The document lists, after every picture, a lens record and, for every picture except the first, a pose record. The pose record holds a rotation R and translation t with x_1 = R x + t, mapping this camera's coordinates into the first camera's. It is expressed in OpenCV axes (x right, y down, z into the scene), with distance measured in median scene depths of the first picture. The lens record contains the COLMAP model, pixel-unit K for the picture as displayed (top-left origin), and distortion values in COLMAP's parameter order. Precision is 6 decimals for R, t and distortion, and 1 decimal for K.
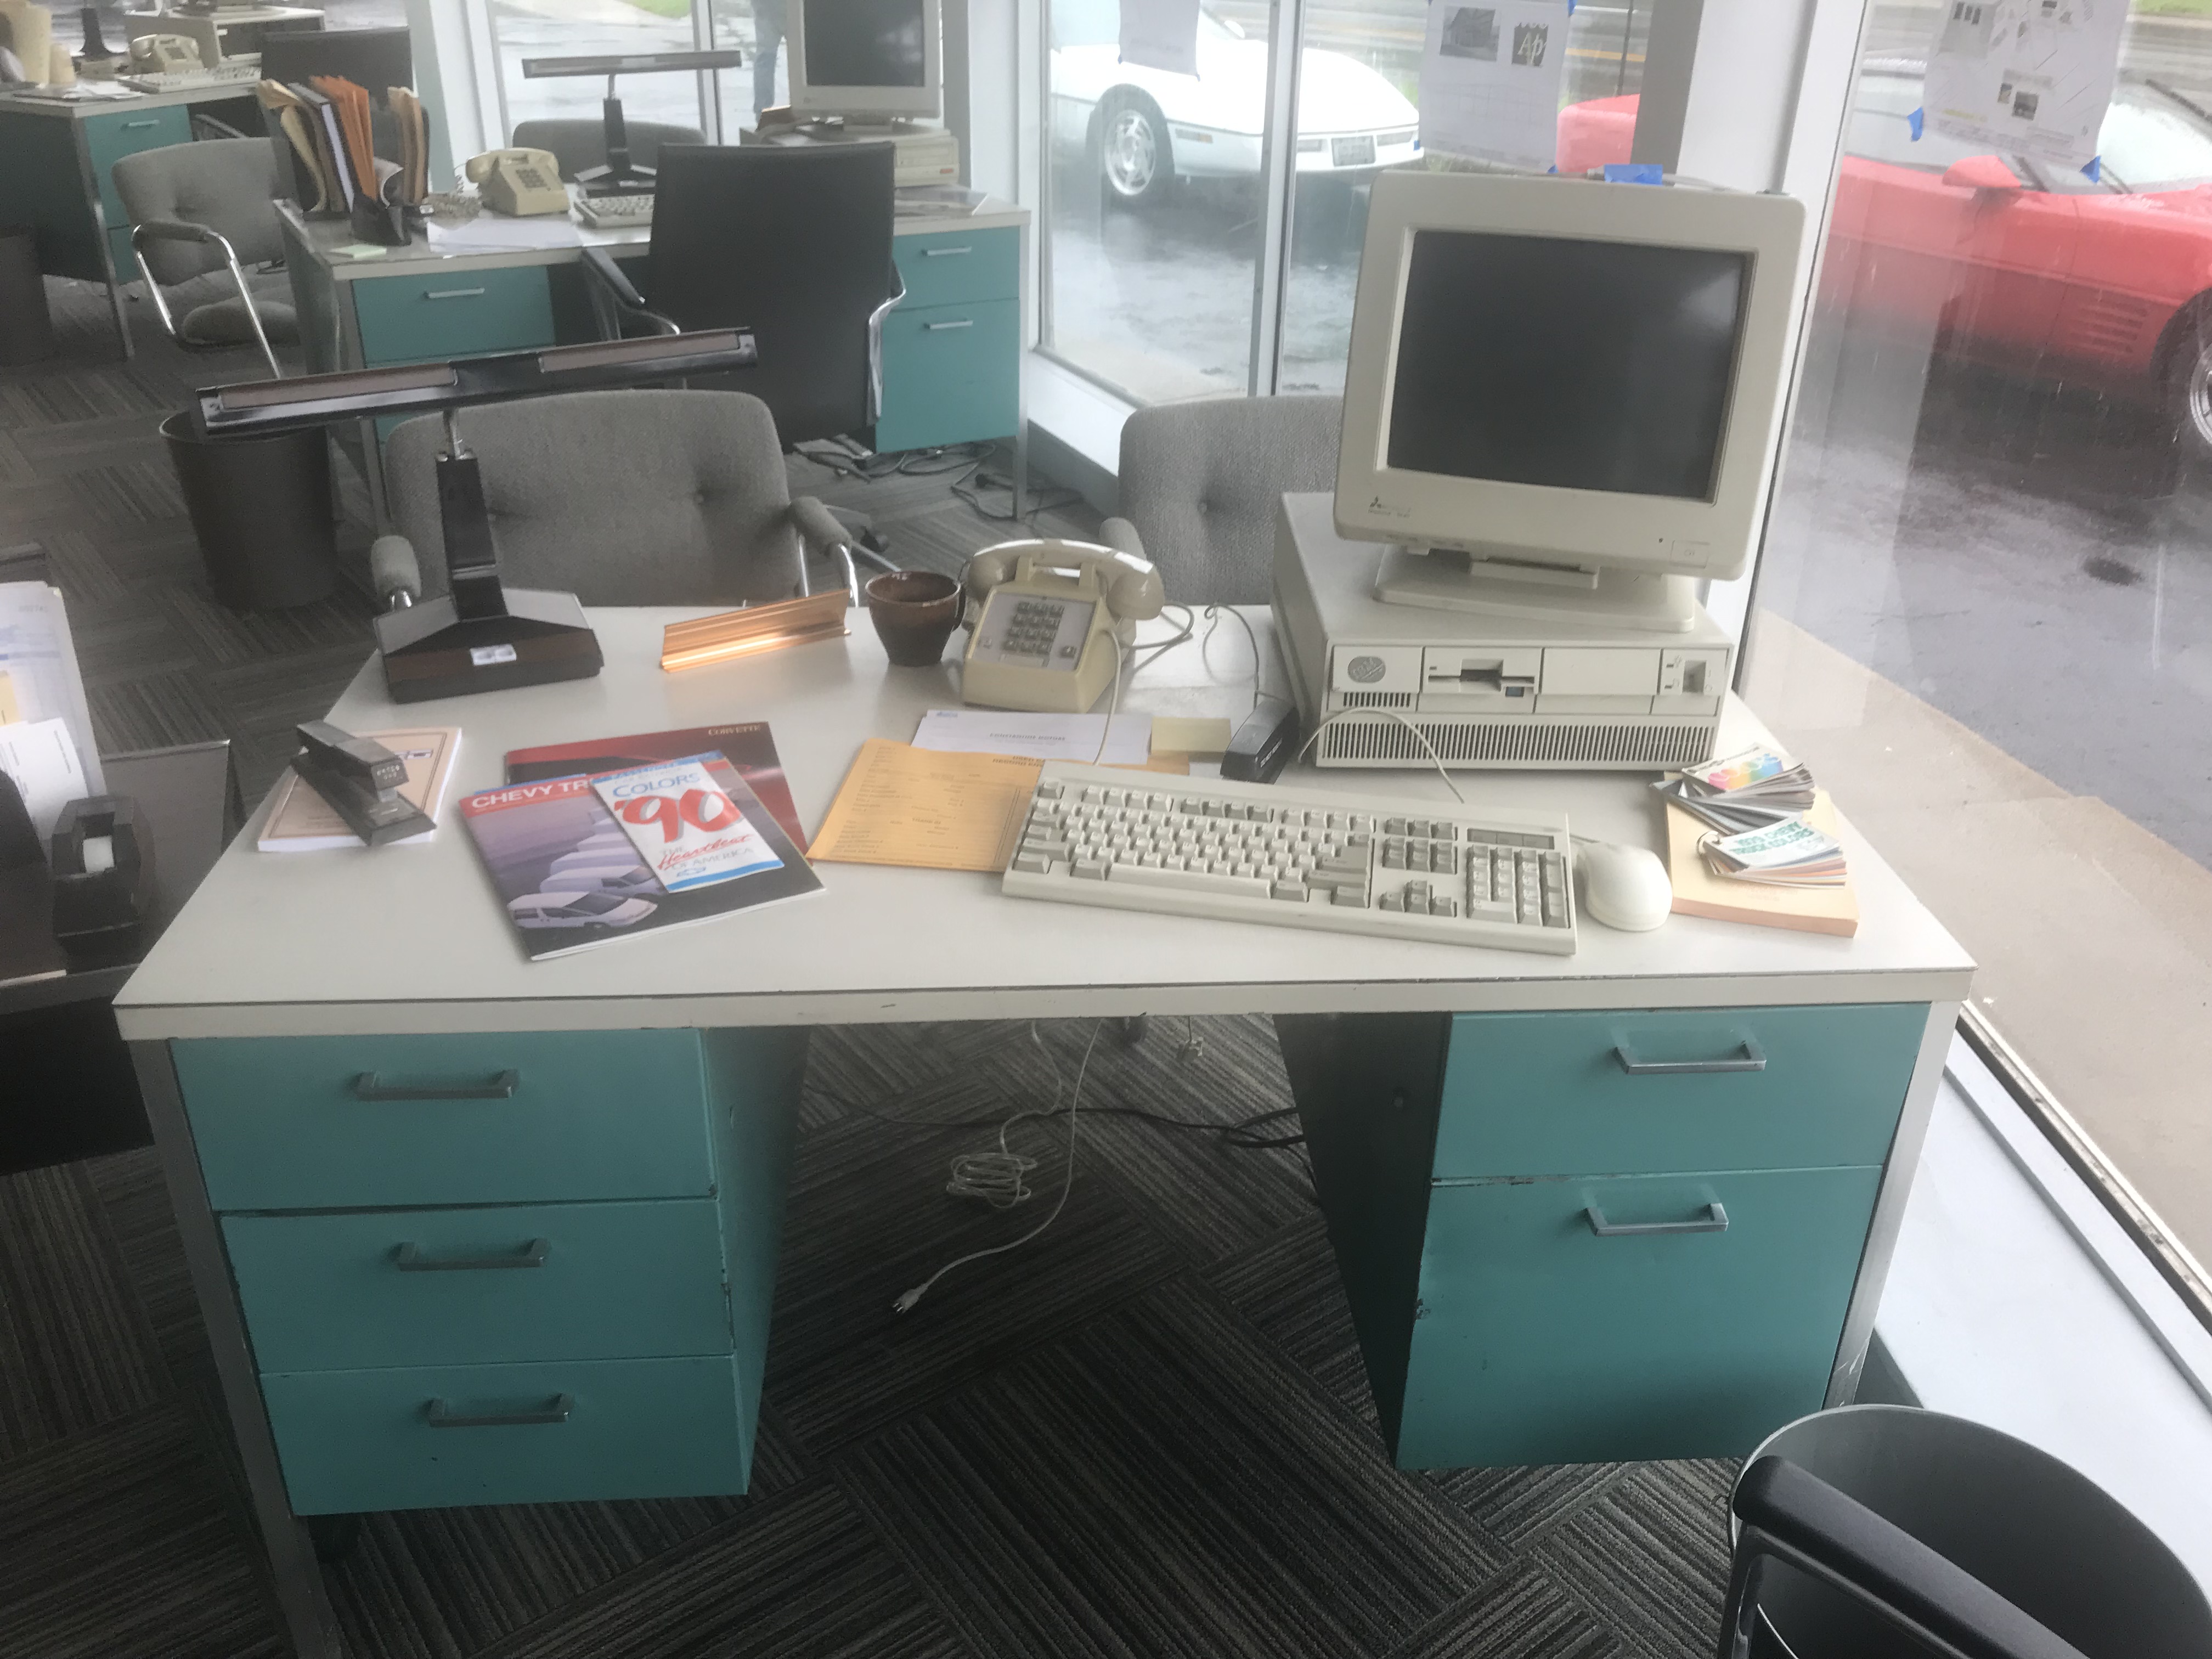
lens RADIAL K [[1827.2, 0, 1098.9], [0, 1827.2, 829.3], [0, 0, 1]] dist [0.005619, 0.003642]
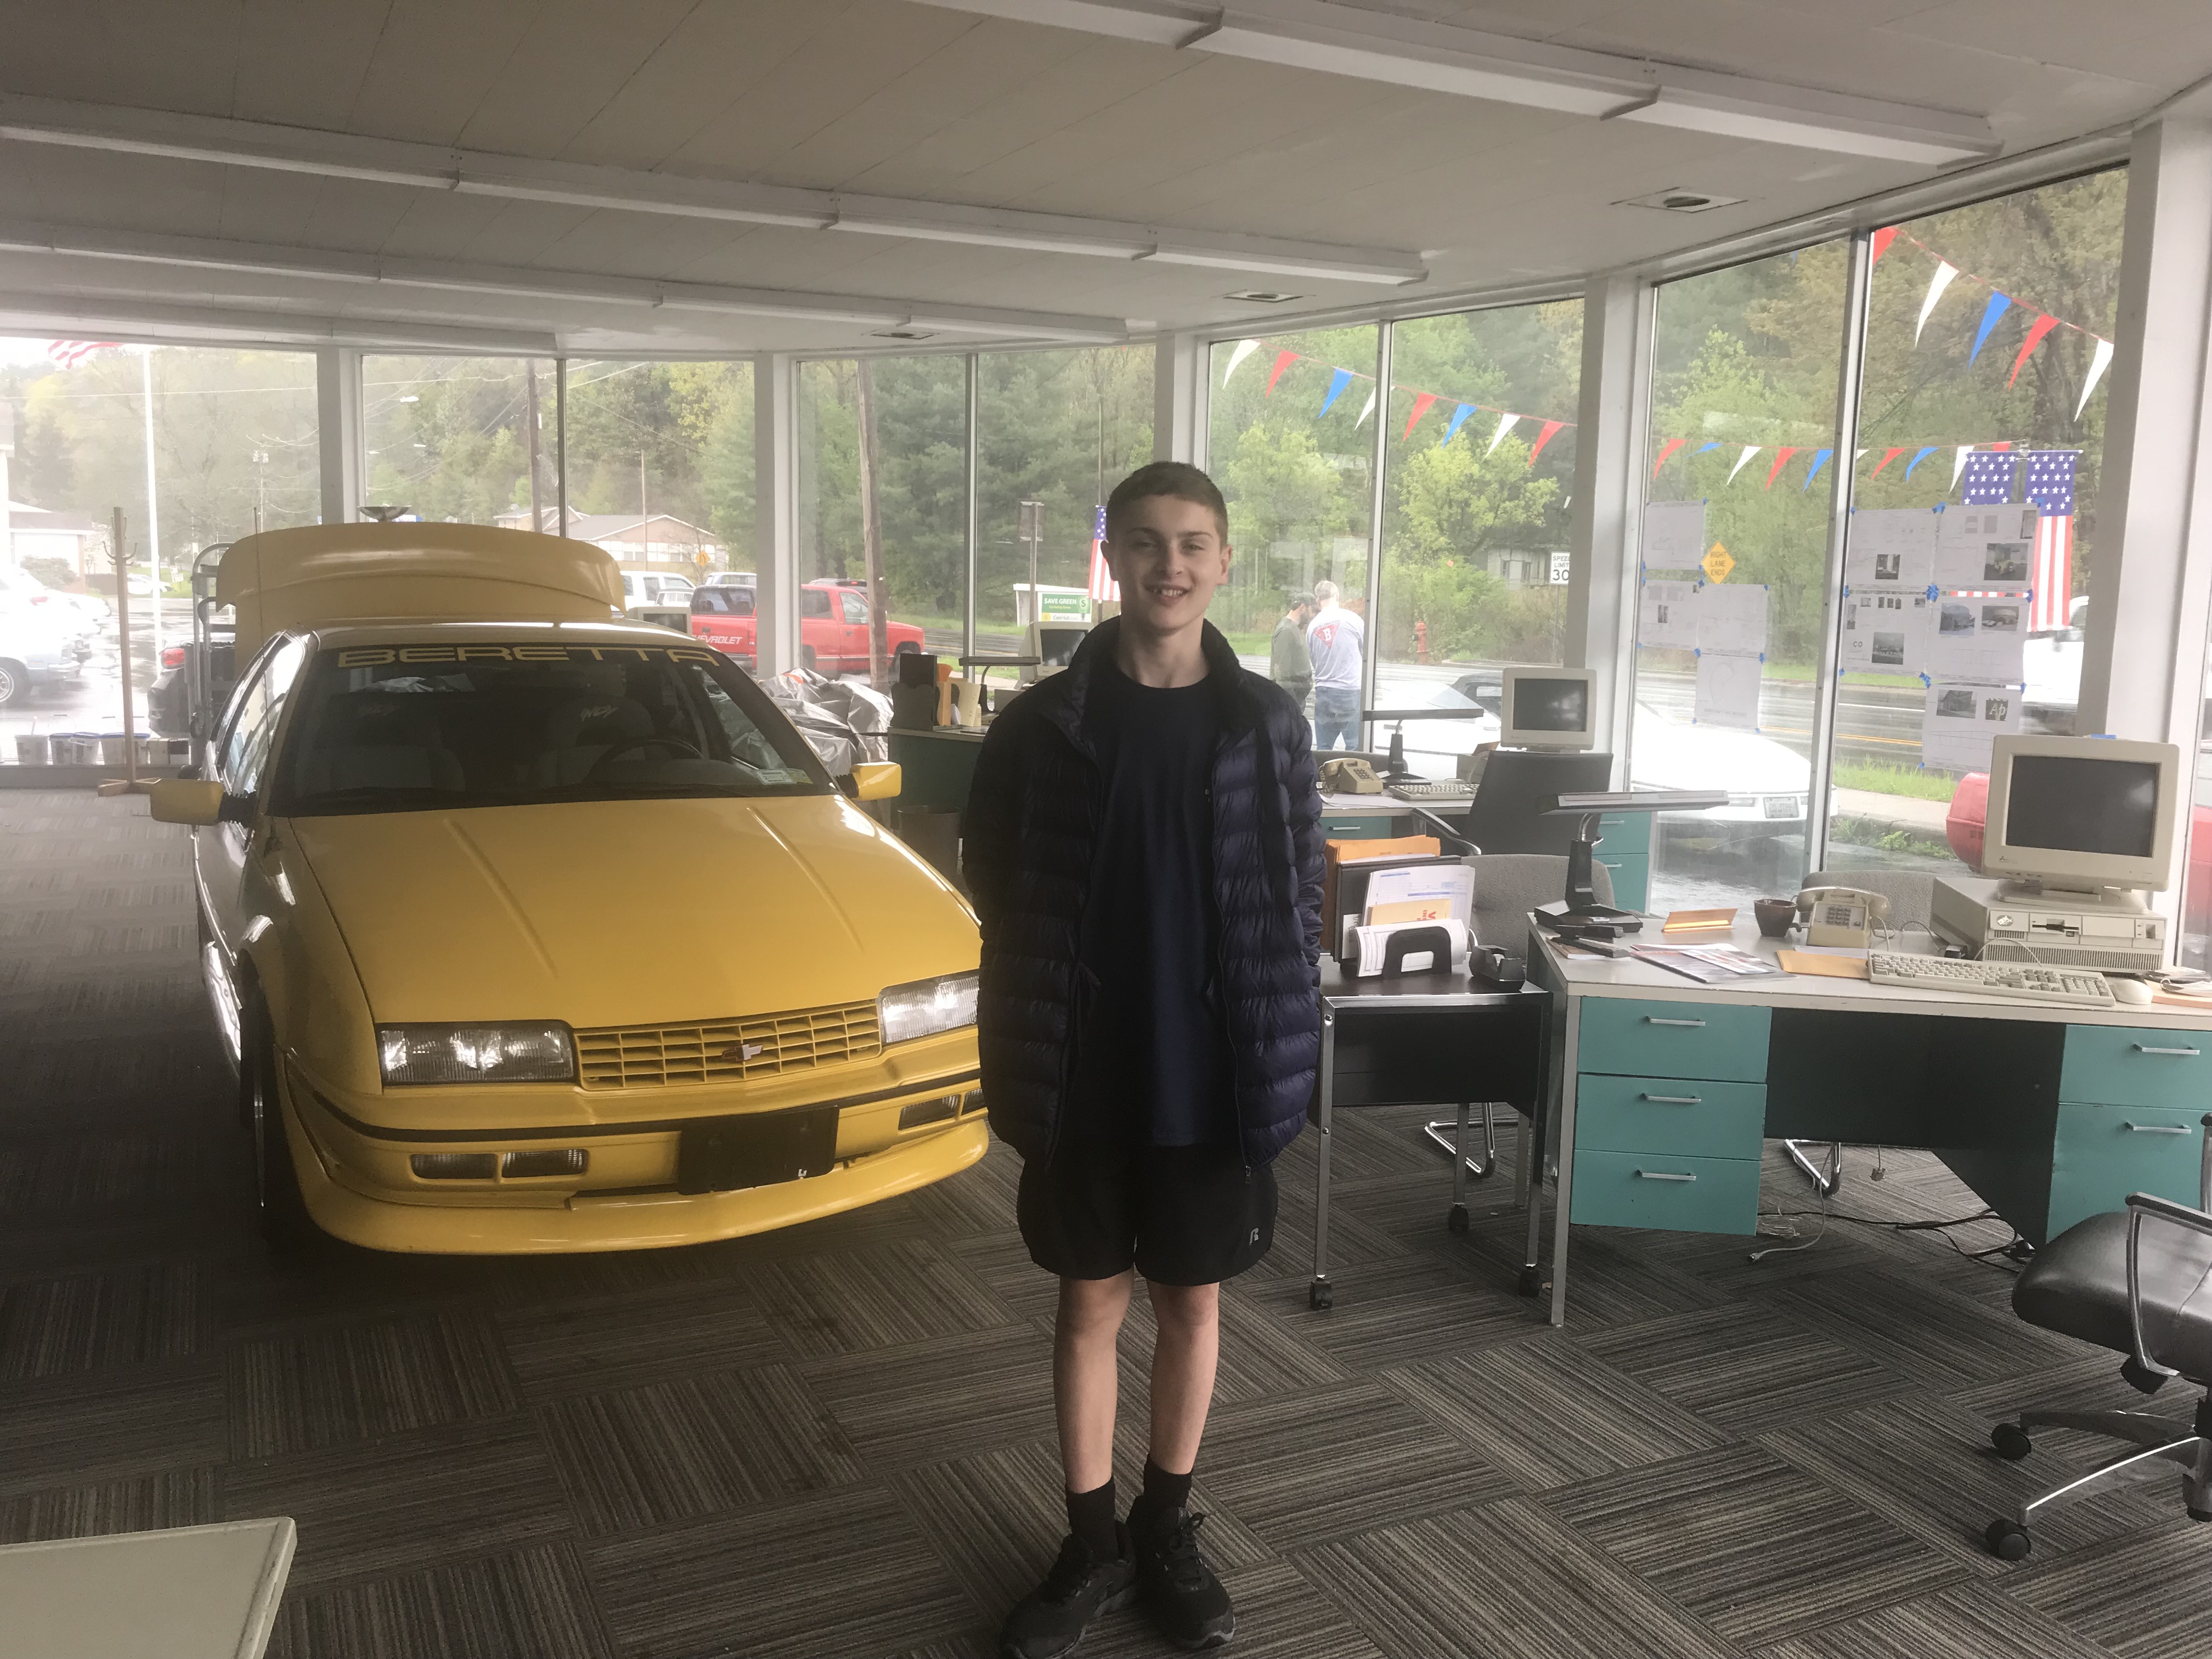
lens RADIAL K [[1827.2, 0, 1108.3], [0, 1827.2, 822.4], [0, 0, 1]] dist [0.005619, 0.003642]
pose [[0.984011, 0.030963, -0.175394, -0.601258], [-0.090752, 0.934509, -0.344176, 0.732129], [0.153251, 0.354590, 0.922377, -1.473436]]
